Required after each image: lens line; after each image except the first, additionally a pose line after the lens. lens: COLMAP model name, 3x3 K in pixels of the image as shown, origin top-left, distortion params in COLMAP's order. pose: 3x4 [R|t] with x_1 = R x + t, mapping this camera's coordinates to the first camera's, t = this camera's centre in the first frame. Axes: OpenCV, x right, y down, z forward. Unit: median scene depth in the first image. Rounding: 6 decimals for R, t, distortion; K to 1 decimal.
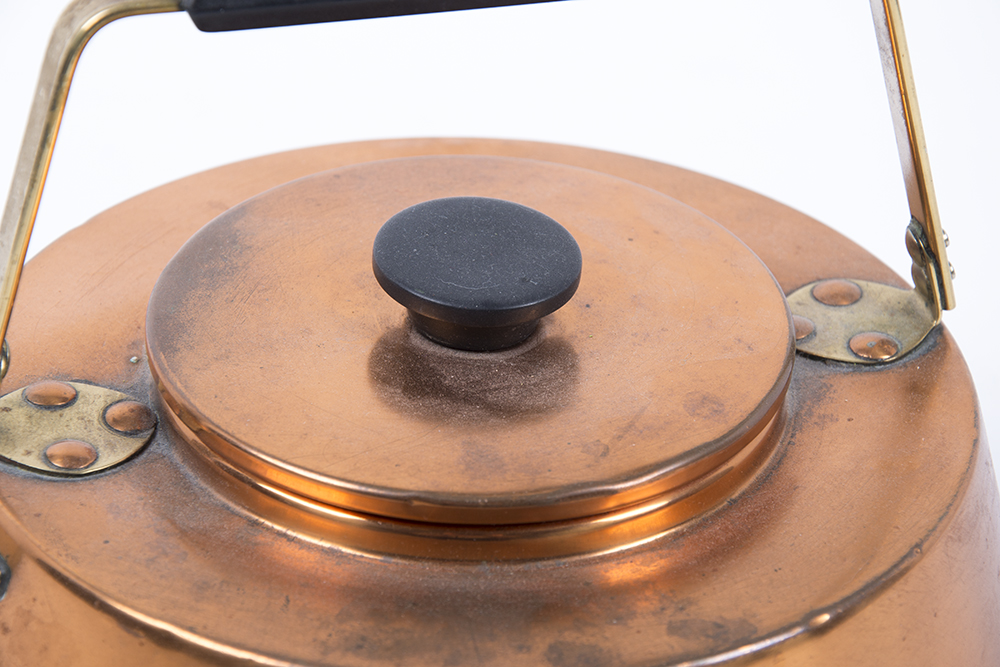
lens RADIAL K [[3413.0, 0, 500.0], [0, 3413.0, 333.5], [0, 0, 1]] dist [0.737623, 2.047029]
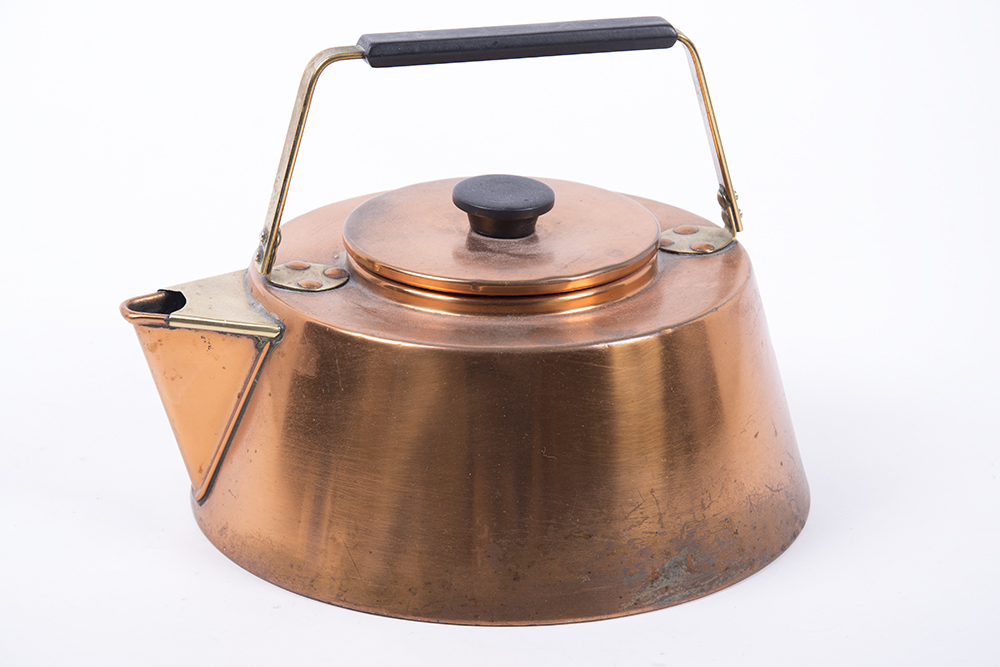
lens RADIAL K [[3370.3, 0, 500.0], [0, 3370.3, 333.5], [0, 0, 1]] dist [0.905423, 0.069666]
pose [[0.999658, -0.021644, -0.014680, 0.019285], [0.018422, 0.981191, -0.192156, 0.452813], [0.018563, 0.191820, 0.981255, -0.978909]]
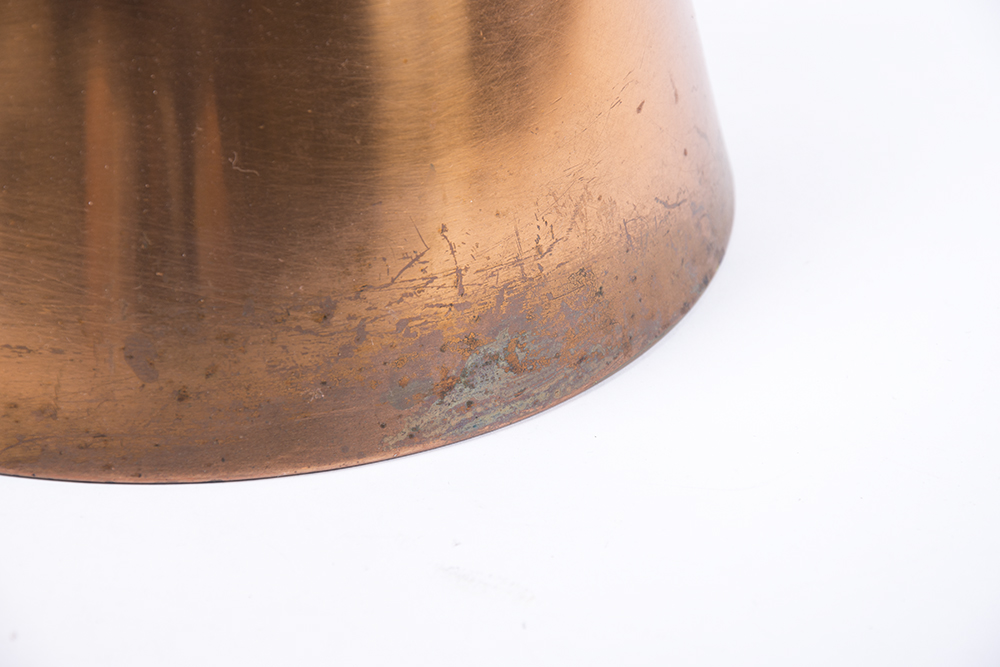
lens RADIAL K [[4026.2, 0, 500.0], [0, 4026.2, 333.5], [0, 0, 1]] dist [0.914519, 1.323402]
pose [[0.999546, -0.020836, 0.021782, 0.066227], [0.021551, 0.999219, -0.033126, 0.241891], [-0.021074, 0.033580, 0.999214, -0.275499]]
